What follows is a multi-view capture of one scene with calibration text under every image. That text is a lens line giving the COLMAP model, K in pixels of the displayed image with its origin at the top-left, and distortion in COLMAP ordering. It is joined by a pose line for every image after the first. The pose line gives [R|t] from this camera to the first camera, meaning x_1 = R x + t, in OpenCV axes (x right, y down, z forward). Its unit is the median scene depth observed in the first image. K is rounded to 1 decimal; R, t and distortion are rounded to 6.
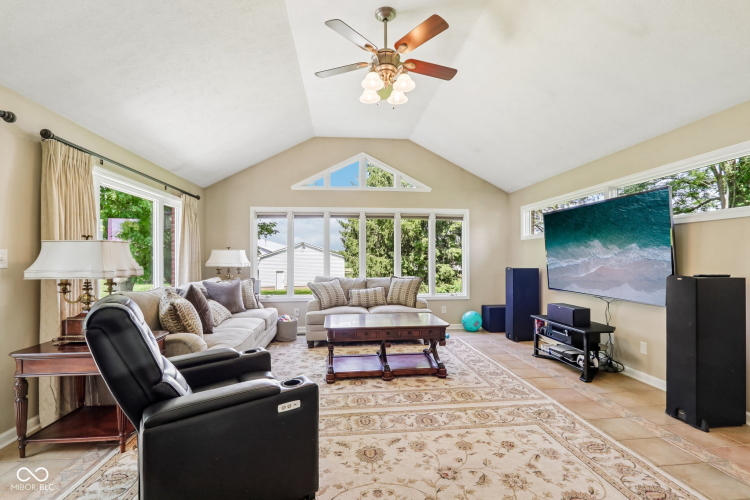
lens RADIAL K [[349.0, 0, 376.0], [0, 349.0, 255.1], [0, 0, 1]] dist [-0.014732, 0.002215]
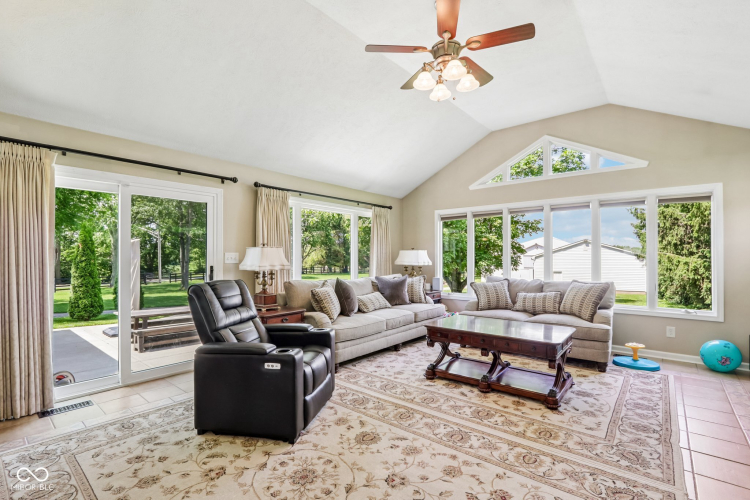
lens RADIAL K [[349.0, 0, 371.6], [0, 349.0, 255.5], [0, 0, 1]] dist [-0.014732, 0.002215]
pose [[0.692893, -0.002545, -0.721036, 0.422299], [0.005131, 0.999986, 0.001401, -0.000818], [0.721022, -0.004670, 0.692896, 0.138365]]
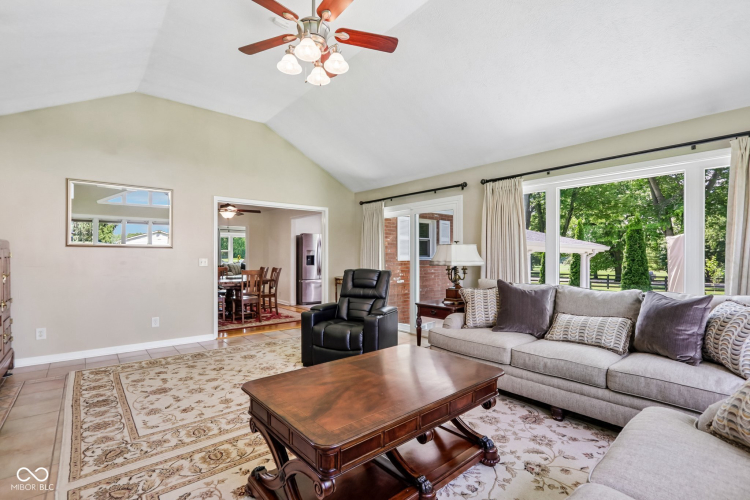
lens RADIAL K [[349.0, 0, 379.4], [0, 349.0, 254.6], [0, 0, 1]] dist [-0.014732, 0.002215]
pose [[-0.822660, 0.005872, -0.568503, 0.290473], [0.008953, 0.999956, -0.002627, 0.008992], [0.568463, -0.007251, -0.822677, 1.343831]]
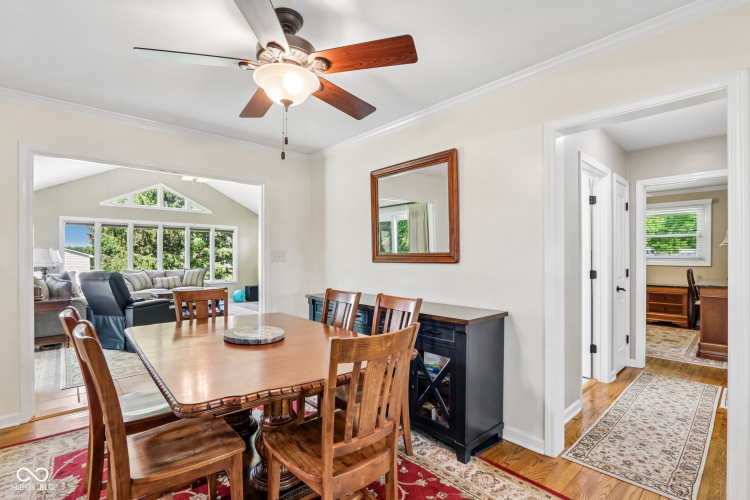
lens RADIAL K [[349.0, 0, 376.0], [0, 349.0, 255.6], [0, 0, 1]] dist [-0.014732, 0.002215]
pose [[0.805576, 0.003692, 0.592481, -0.256402], [-0.006741, 0.999973, 0.002934, -0.009938], [-0.592454, -0.006357, 0.805579, -1.017355]]
